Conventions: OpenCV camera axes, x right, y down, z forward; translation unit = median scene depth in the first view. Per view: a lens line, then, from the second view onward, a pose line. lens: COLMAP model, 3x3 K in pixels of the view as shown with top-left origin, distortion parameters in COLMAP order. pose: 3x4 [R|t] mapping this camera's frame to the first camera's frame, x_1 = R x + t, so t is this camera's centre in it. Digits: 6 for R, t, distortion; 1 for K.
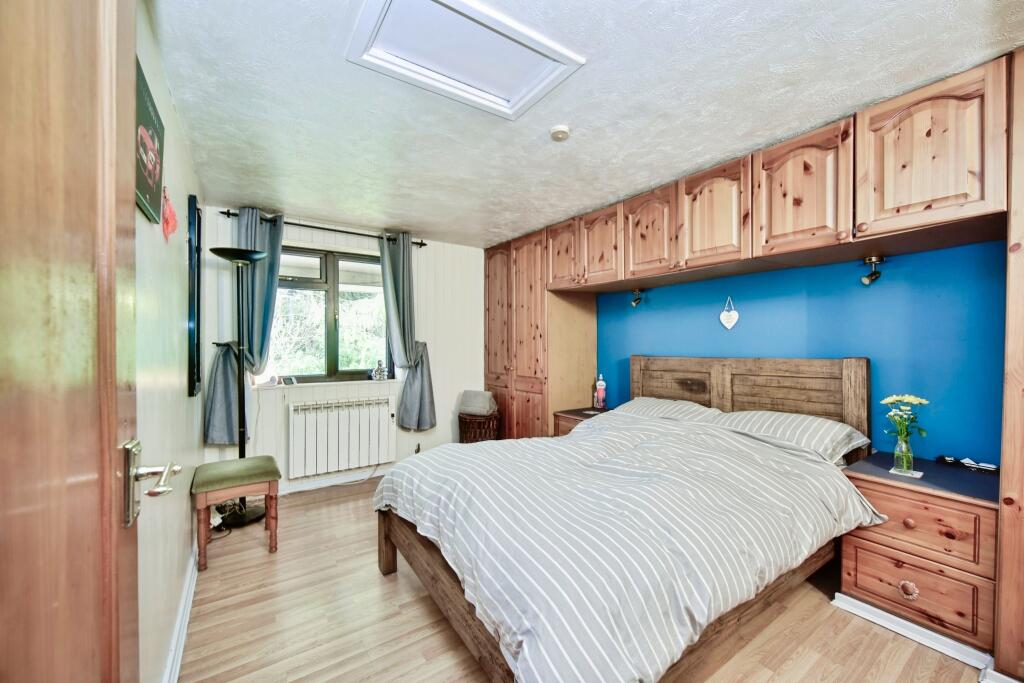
lens RADIAL K [[400.3, 0, 513.2], [0, 400.3, 335.8], [0, 0, 1]] dist [-0.001886, -0.000172]
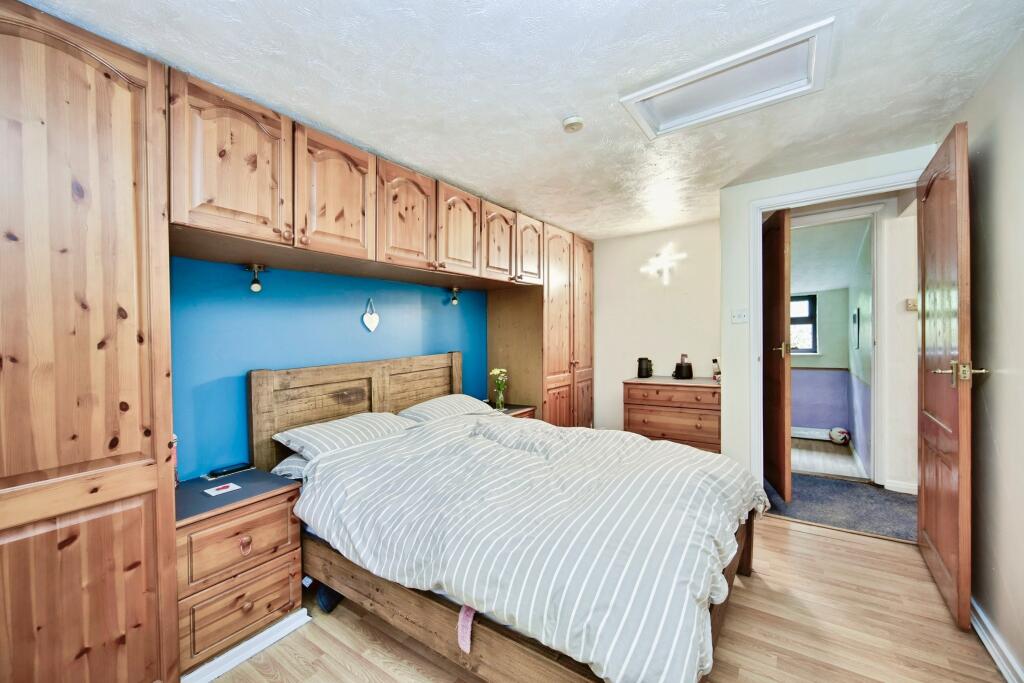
lens RADIAL K [[400.3, 0, 514.8], [0, 400.3, 342.9], [0, 0, 1]] dist [-0.001886, -0.000172]
pose [[-0.353195, 0.000071, 0.935550, -0.498216], [0.019275, 0.999788, 0.007201, 0.010846], [-0.935351, 0.020576, -0.353122, 0.999849]]
